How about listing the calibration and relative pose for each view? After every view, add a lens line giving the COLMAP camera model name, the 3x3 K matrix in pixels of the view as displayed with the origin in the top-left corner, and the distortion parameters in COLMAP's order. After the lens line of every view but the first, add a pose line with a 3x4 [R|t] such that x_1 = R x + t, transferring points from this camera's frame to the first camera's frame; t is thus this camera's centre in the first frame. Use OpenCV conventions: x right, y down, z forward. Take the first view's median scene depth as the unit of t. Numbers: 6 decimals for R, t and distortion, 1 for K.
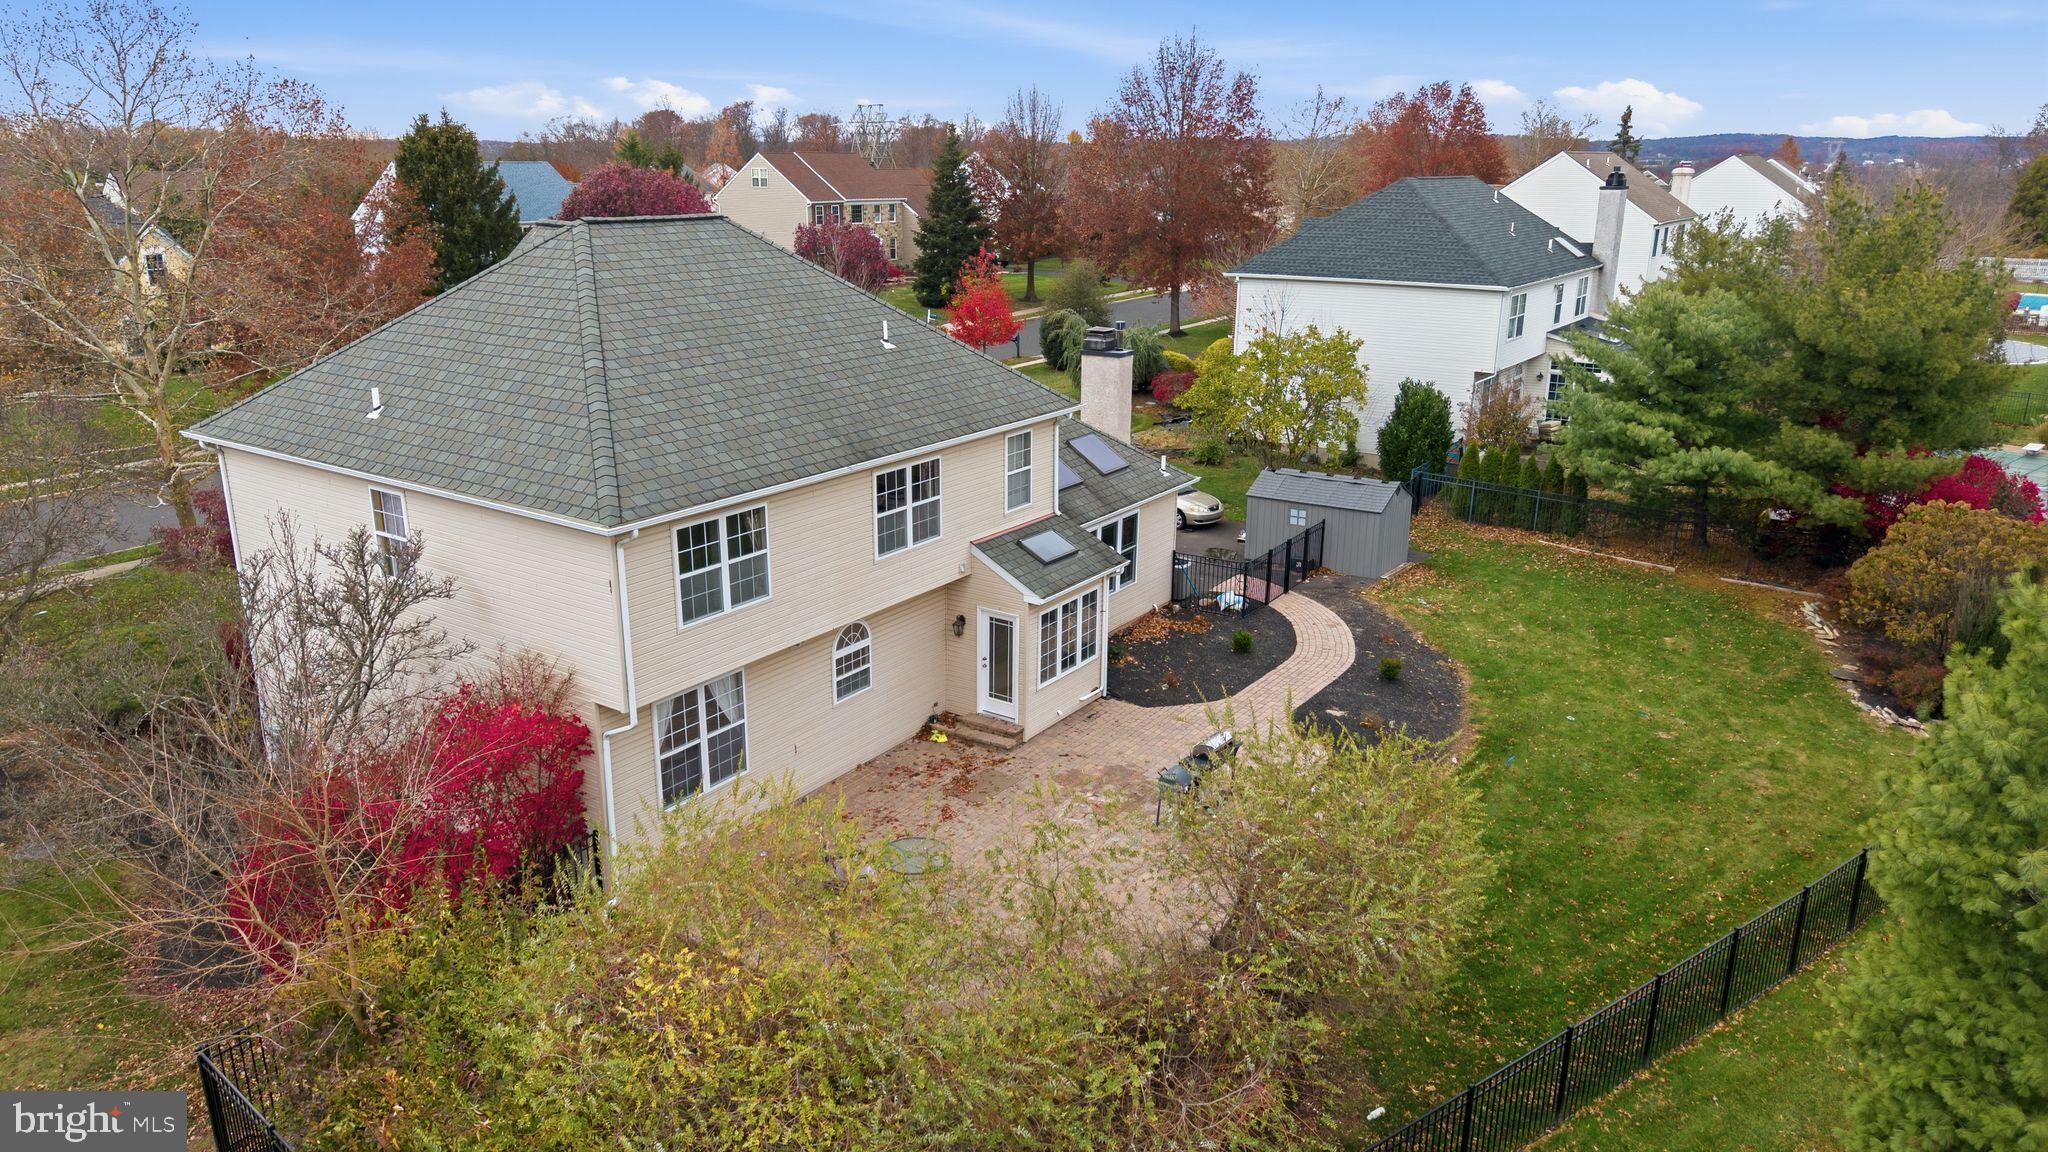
lens RADIAL K [[1359.8, 0, 1017.7], [0, 1359.8, 572.4], [0, 0, 1]] dist [0.067564, -0.116412]
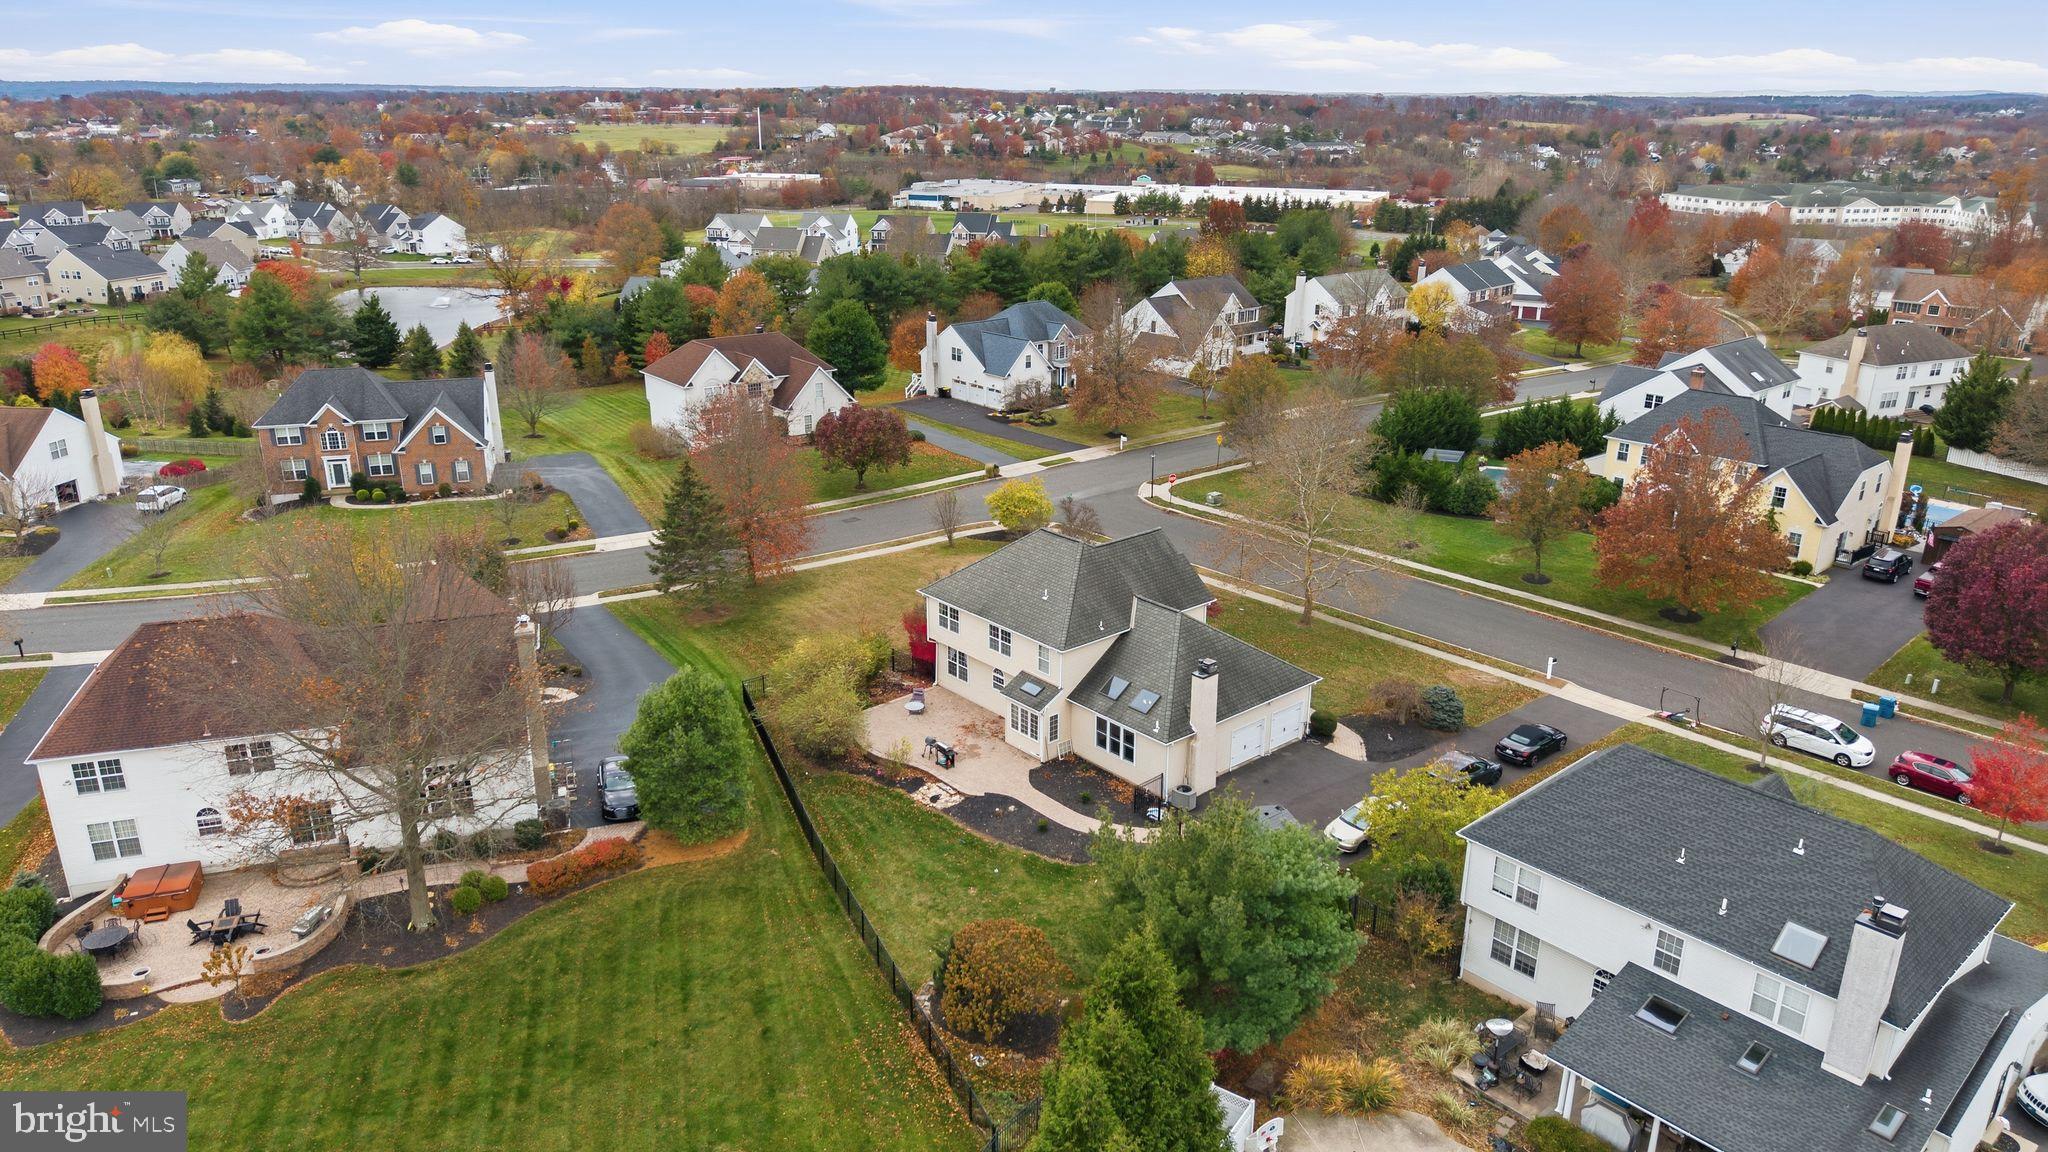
lens RADIAL K [[1359.8, 0, 1017.7], [0, 1359.8, 572.4], [0, 0, 1]] dist [0.067564, -0.116412]
pose [[-0.241809, 0.321718, -0.915438, 2.412541], [-0.280929, 0.879818, 0.383406, -1.241187], [0.928767, 0.349884, -0.122368, 1.243013]]
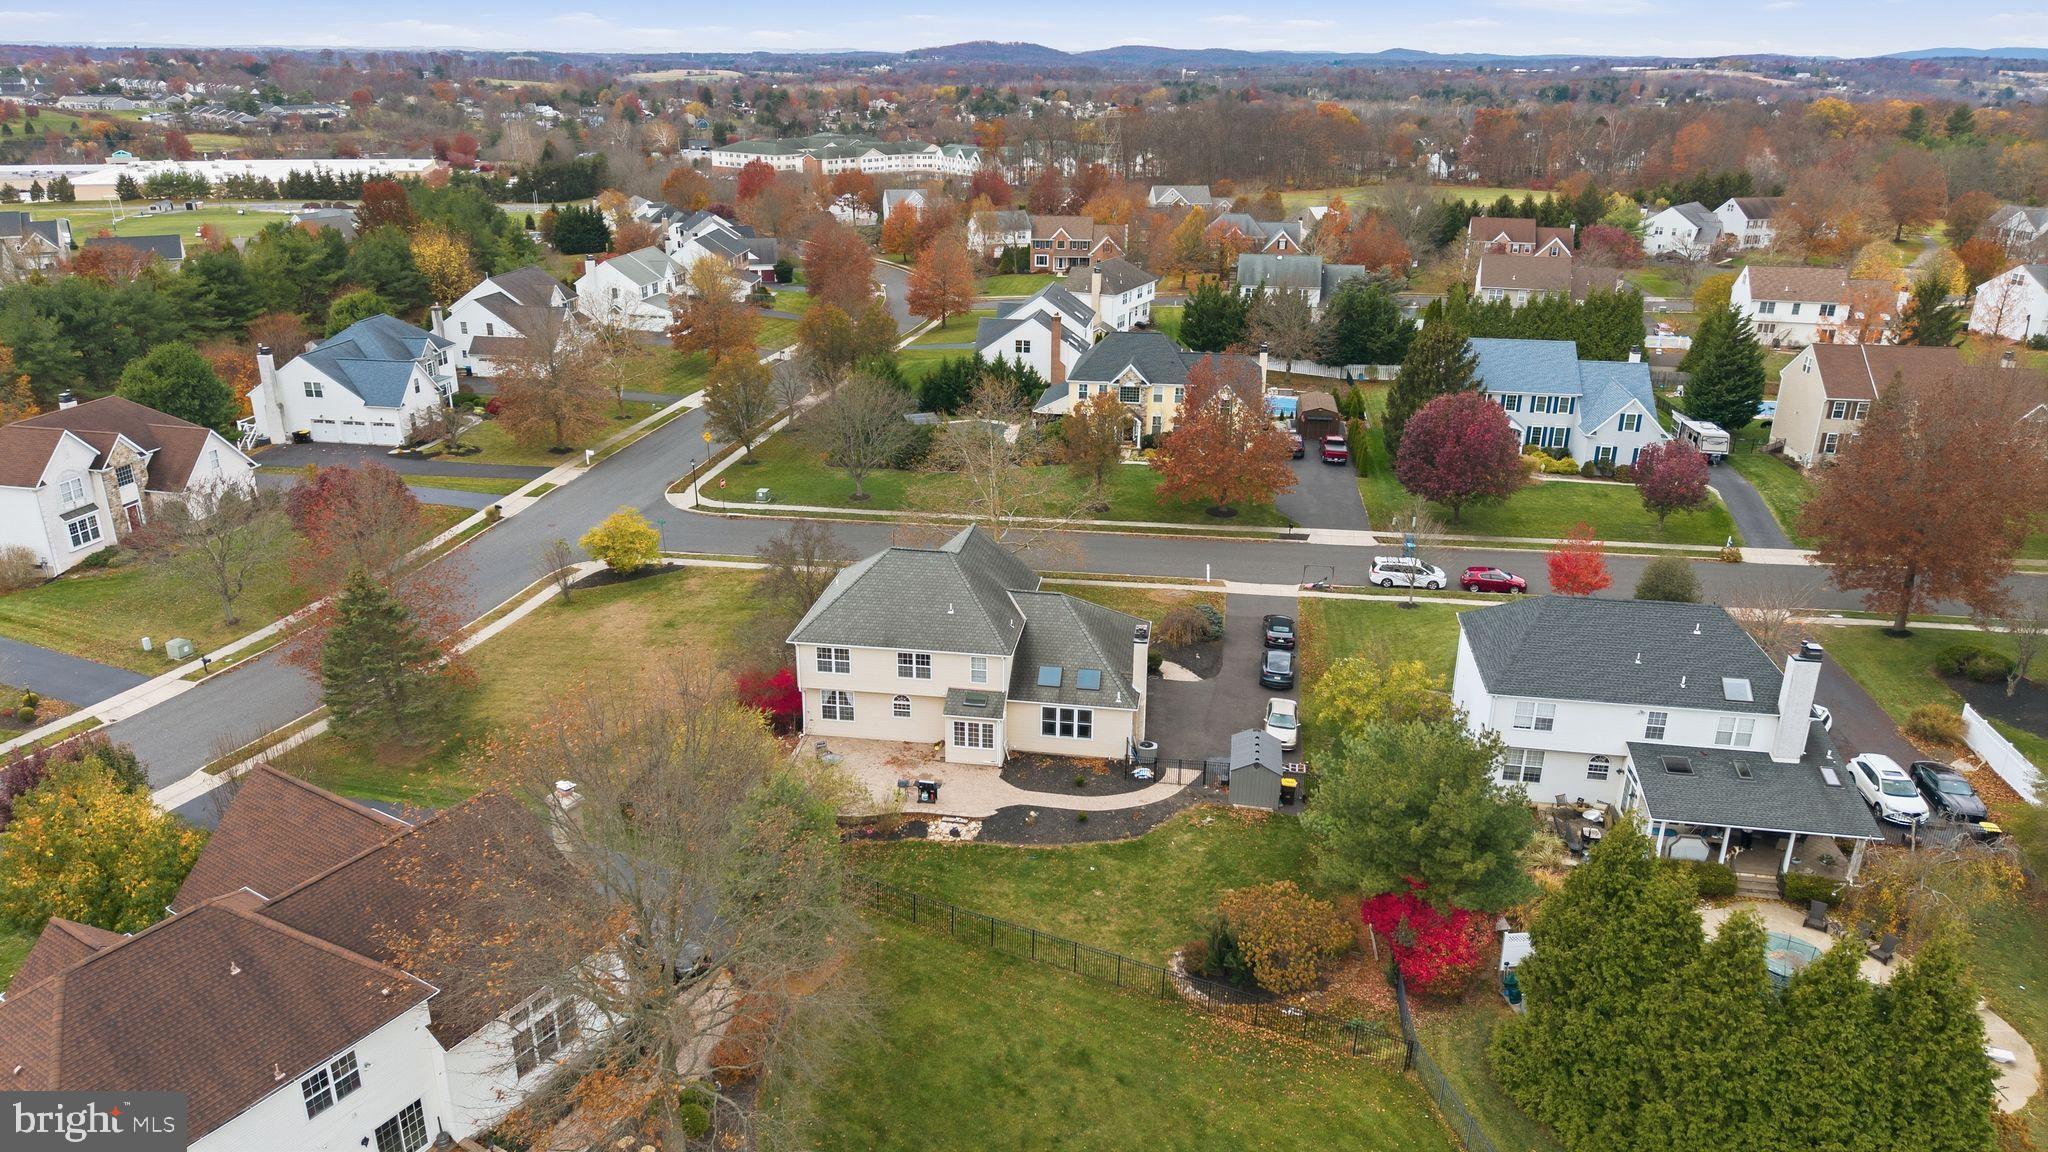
lens RADIAL K [[1359.8, 0, 1017.7], [0, 1359.8, 572.4], [0, 0, 1]] dist [0.067564, -0.116412]
pose [[0.444874, 0.322277, -0.835598, 2.251801], [-0.267094, 0.938296, 0.219685, -0.880283], [0.854838, 0.125451, 0.503502, -0.308341]]
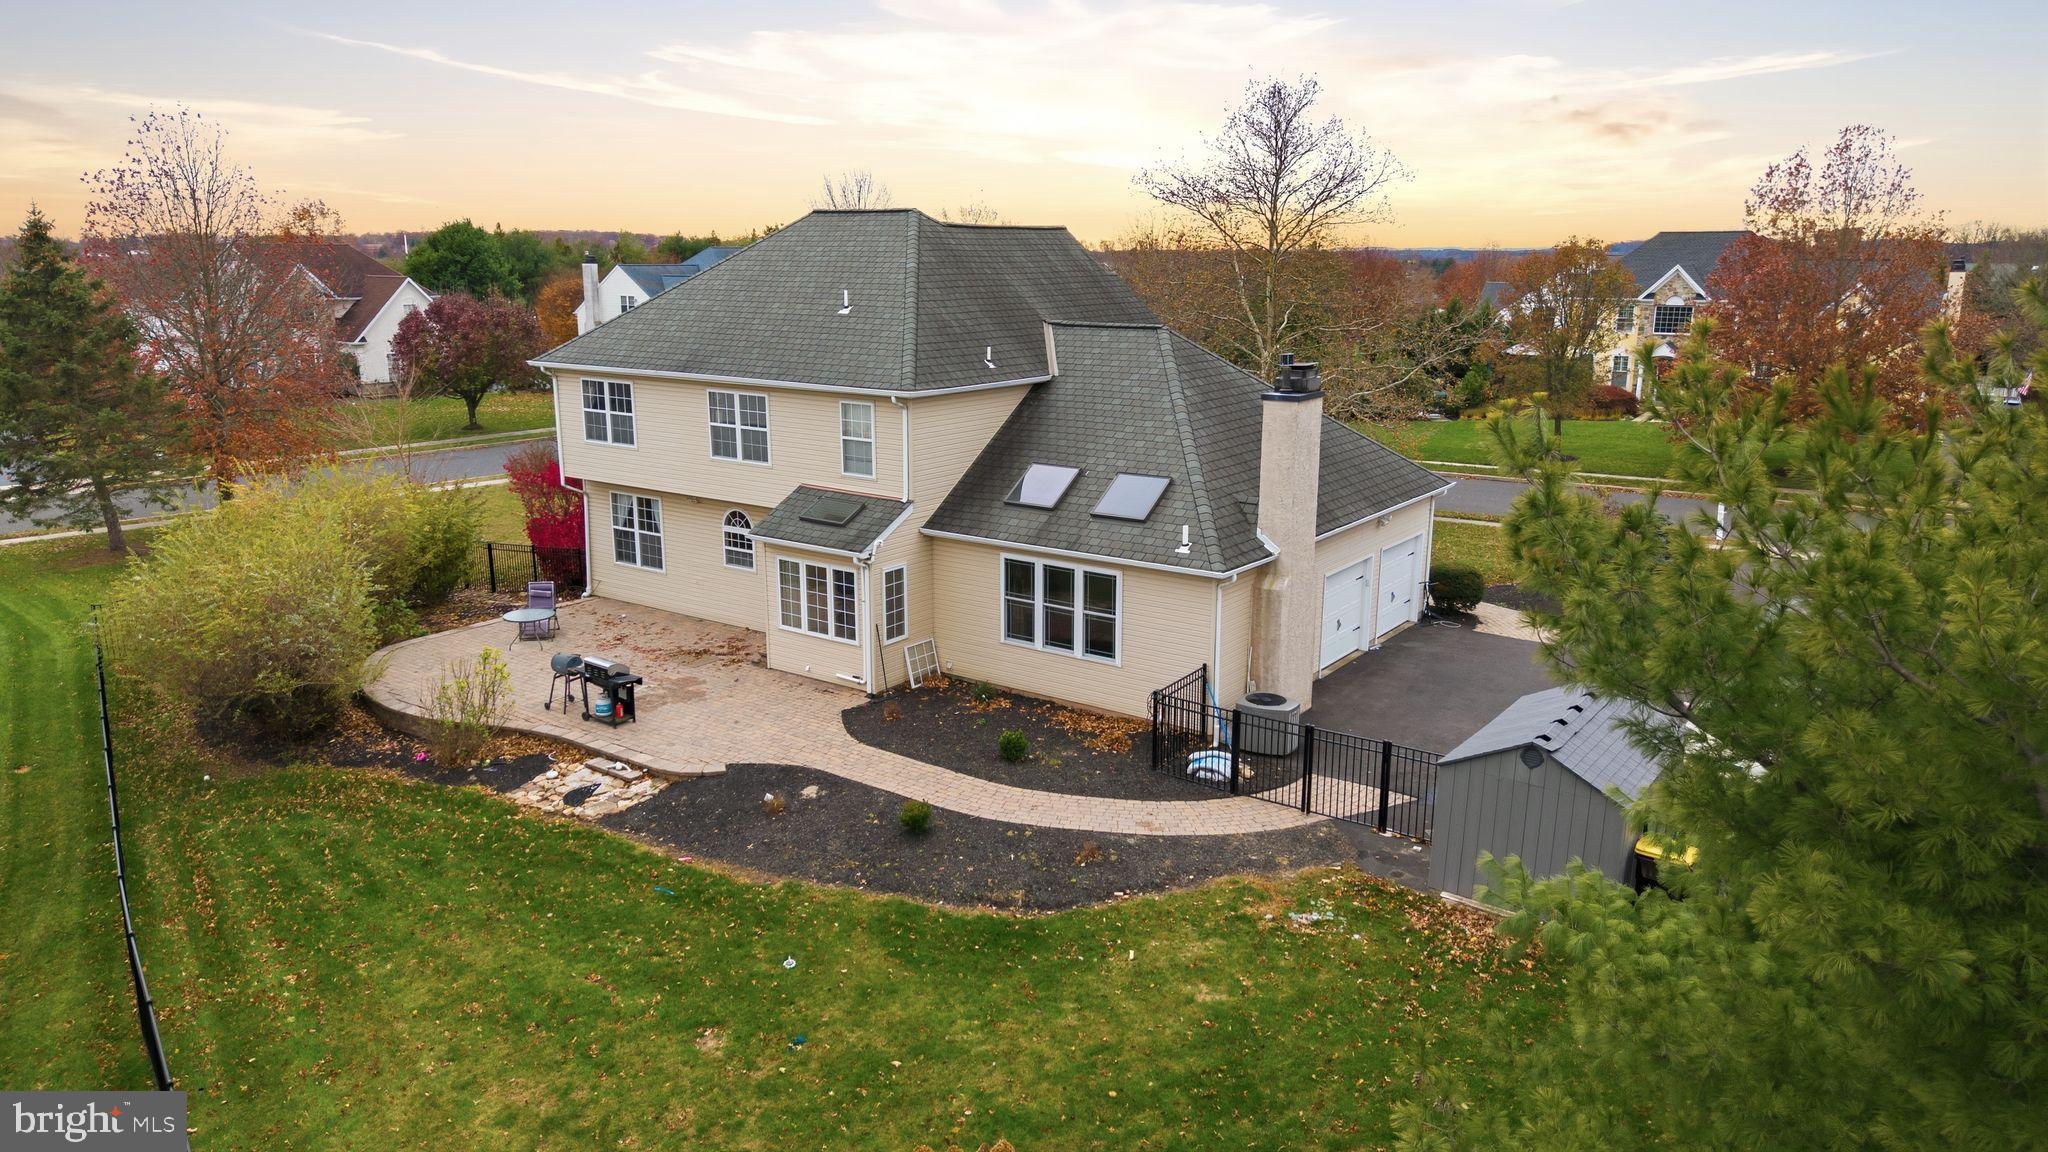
lens RADIAL K [[1354.2, 0, 1037.9], [0, 1354.2, 601.7], [0, 0, 1]] dist [0.071561, -0.169771]
pose [[-0.003661, 0.248915, -0.968518, 1.065997], [-0.293664, 0.925553, 0.238983, -0.254910], [0.955902, 0.285294, 0.069708, 1.121426]]
